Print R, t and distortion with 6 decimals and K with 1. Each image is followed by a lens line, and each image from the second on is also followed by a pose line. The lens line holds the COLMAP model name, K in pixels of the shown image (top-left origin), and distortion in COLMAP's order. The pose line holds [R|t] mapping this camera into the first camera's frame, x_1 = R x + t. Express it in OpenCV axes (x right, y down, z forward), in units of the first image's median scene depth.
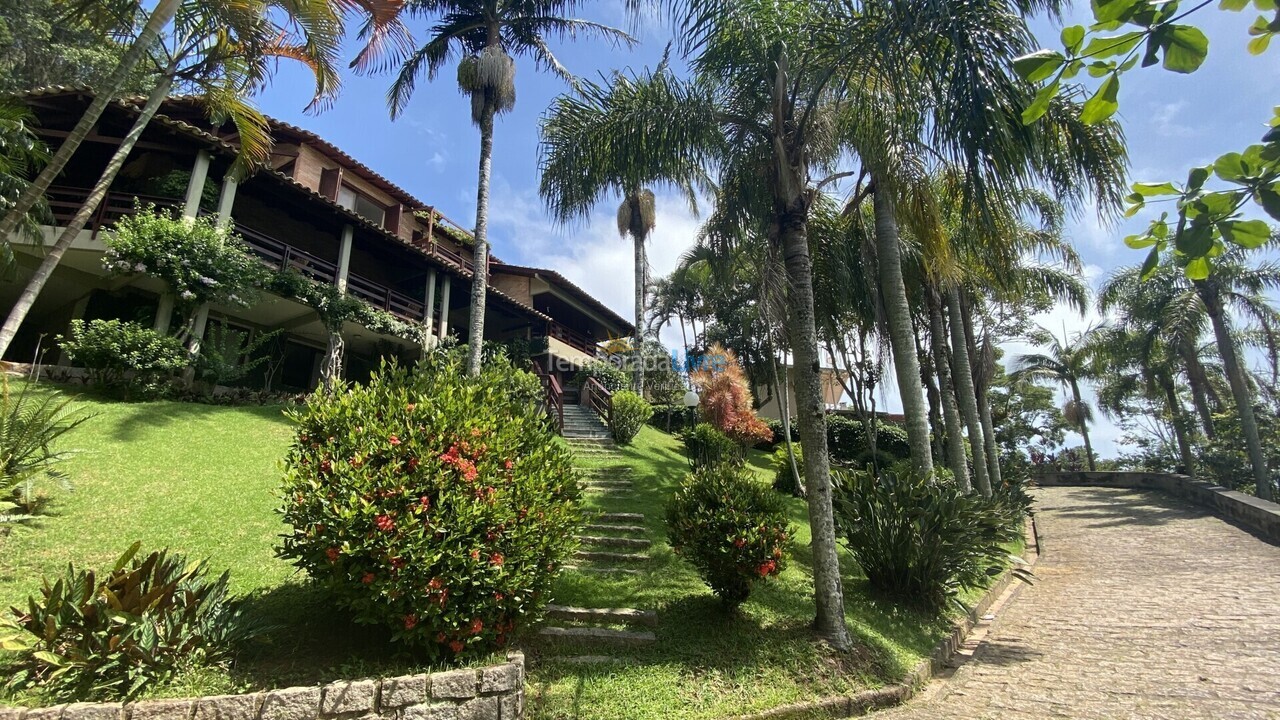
lens RADIAL K [[506.8, 0, 642.2], [0, 506.8, 361.5], [0, 0, 1]] dist [0.027959, -0.017791]
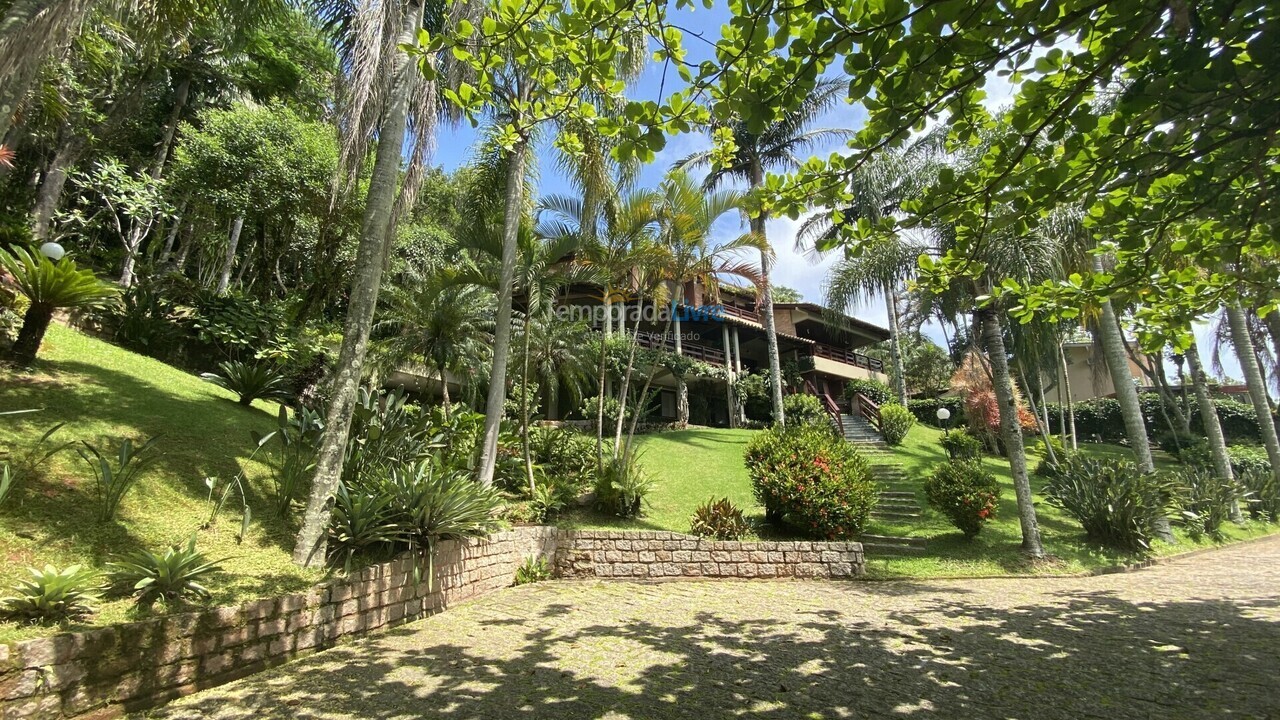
lens RADIAL K [[506.8, 0, 642.2], [0, 506.8, 361.5], [0, 0, 1]] dist [0.027959, -0.017791]
pose [[0.879088, -0.125688, -0.459790, 0.022511], [0.130088, 0.991253, -0.022249, -0.103269], [0.458565, -0.040254, 0.887749, -0.453907]]
